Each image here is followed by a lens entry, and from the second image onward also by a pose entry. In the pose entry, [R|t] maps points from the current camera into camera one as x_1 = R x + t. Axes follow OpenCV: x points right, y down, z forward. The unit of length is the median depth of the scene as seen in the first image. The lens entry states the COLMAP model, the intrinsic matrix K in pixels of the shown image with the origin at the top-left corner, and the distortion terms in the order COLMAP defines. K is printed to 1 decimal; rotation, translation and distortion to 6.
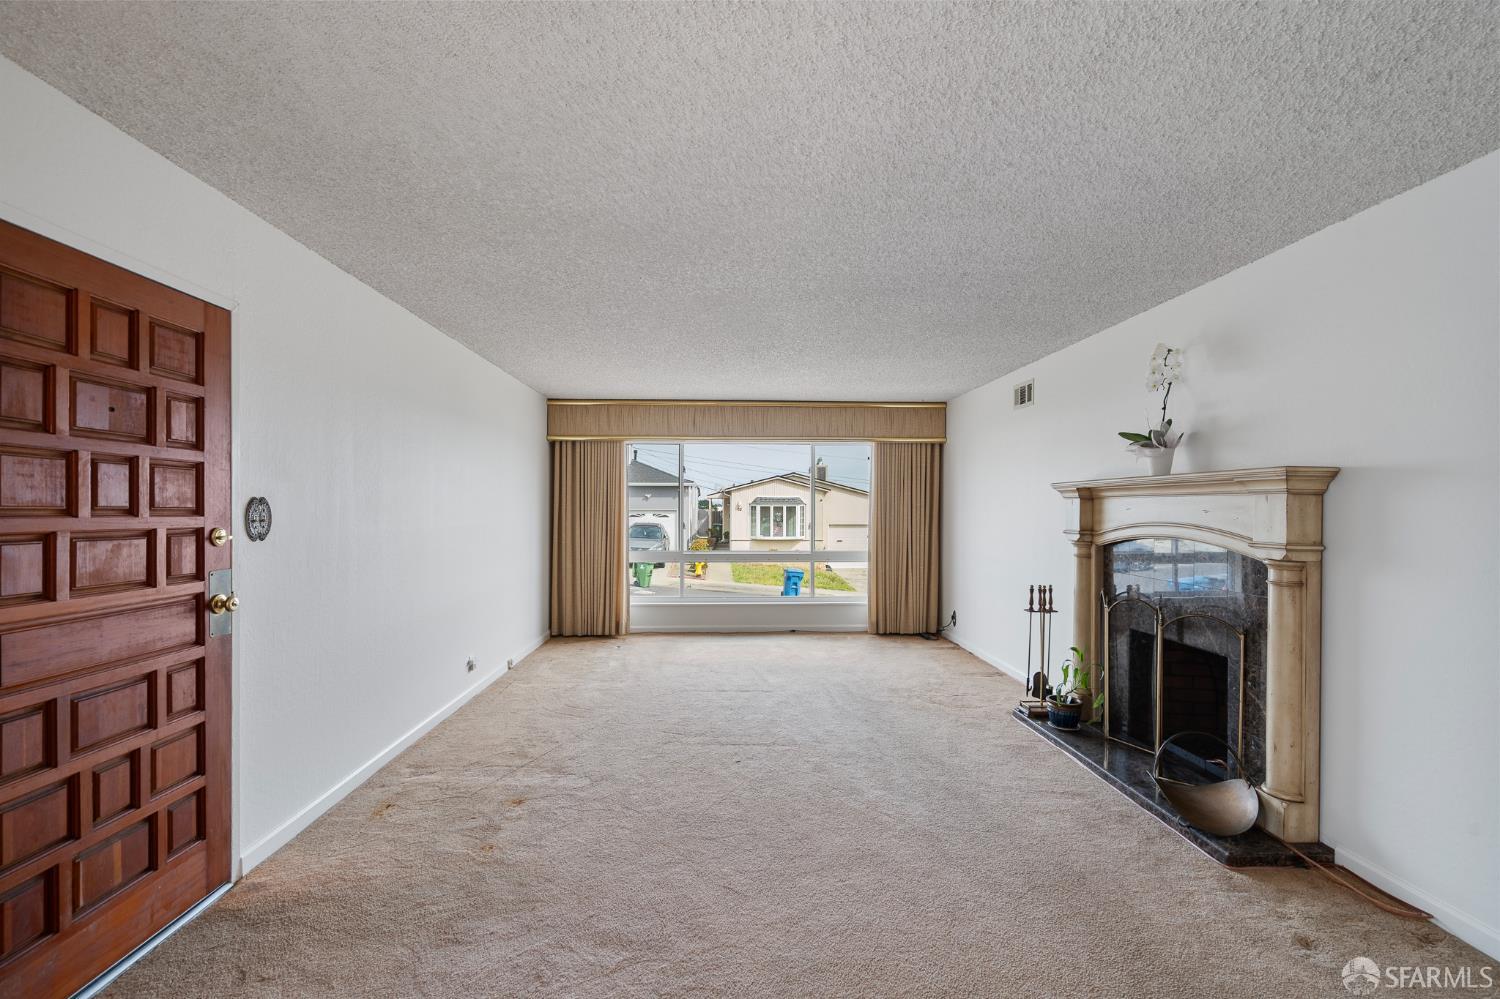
lens RADIAL K [[676.1, 0, 747.0], [0, 676.1, 506.5], [0, 0, 1]] dist [-0.002939, 0.000659]
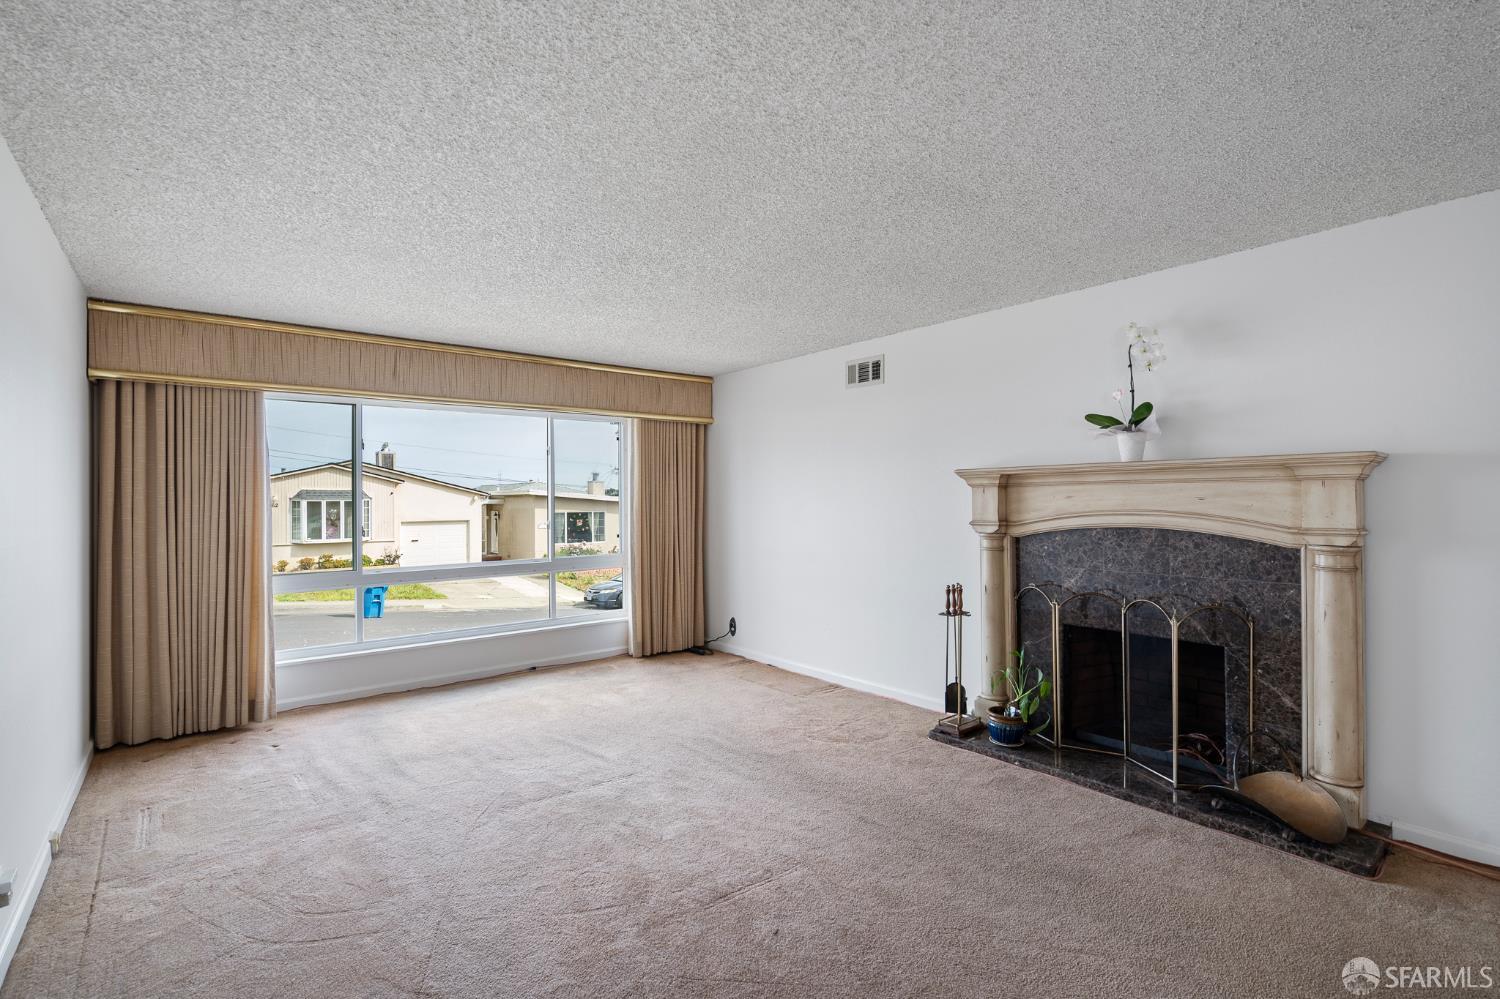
lens RADIAL K [[680.9, 0, 728.5], [0, 680.9, 496.3], [0, 0, 1]] dist [-0.005858, 0.000774]
pose [[0.805981, -0.006880, 0.591901, -0.206049], [0.009668, 0.999952, -0.001542, -0.000141], [-0.591862, 0.006966, 0.806009, 0.287361]]
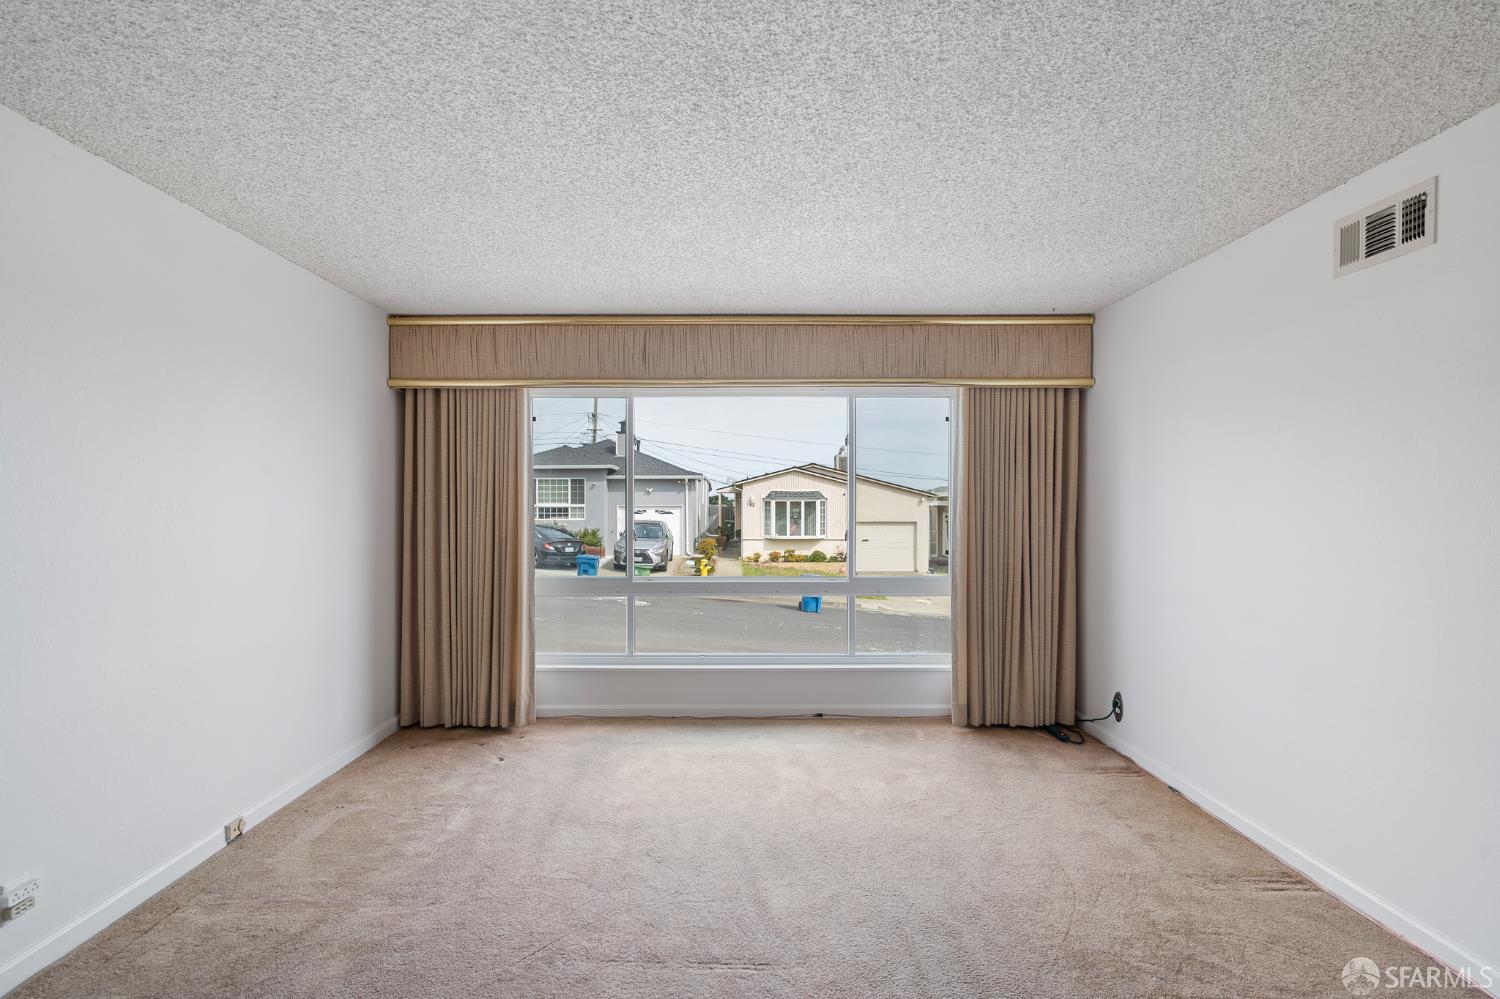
lens RADIAL K [[676.1, 0, 747.0], [0, 676.1, 506.5], [0, 0, 1]] dist [-0.002939, 0.000659]
pose [[0.999651, -0.002811, -0.026279, 0.022677], [0.002996, 0.999971, 0.007000, 0.000161], [0.026258, -0.007076, 0.999630, 0.434665]]
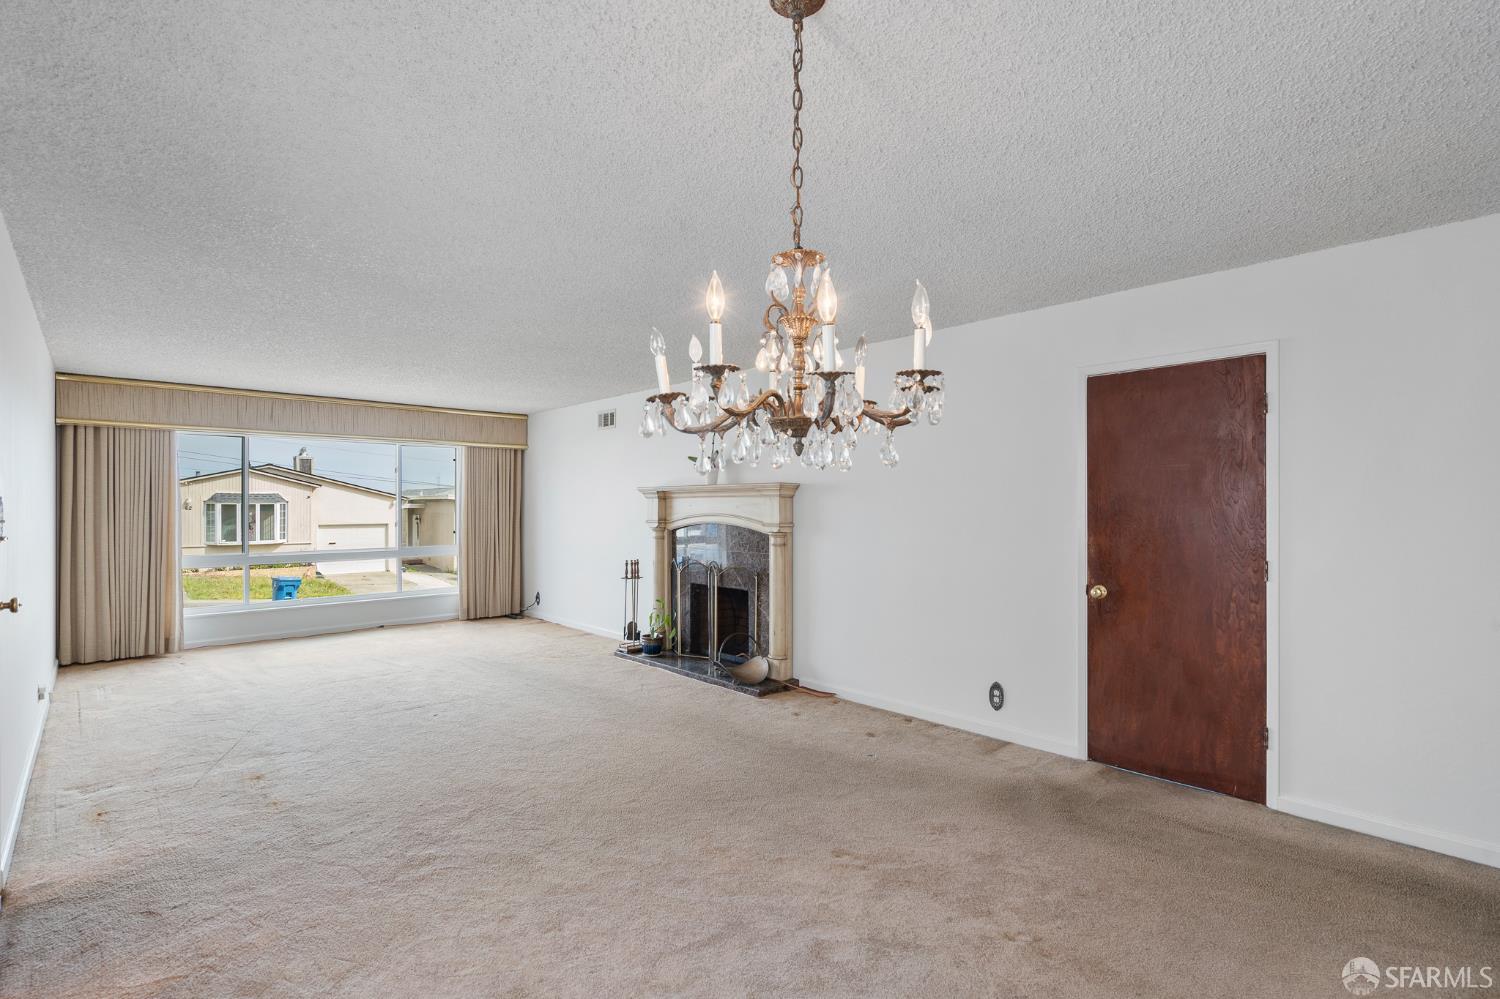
lens RADIAL K [[705.5, 0, 742.7], [0, 705.5, 505.8], [0, 0, 1]] dist [-0.006255, -0.000210]
pose [[0.758068, -0.004826, 0.652158, -0.218950], [0.002822, 0.999988, 0.004120, -0.001000], [-0.652169, -0.001283, 0.758072, -0.165818]]
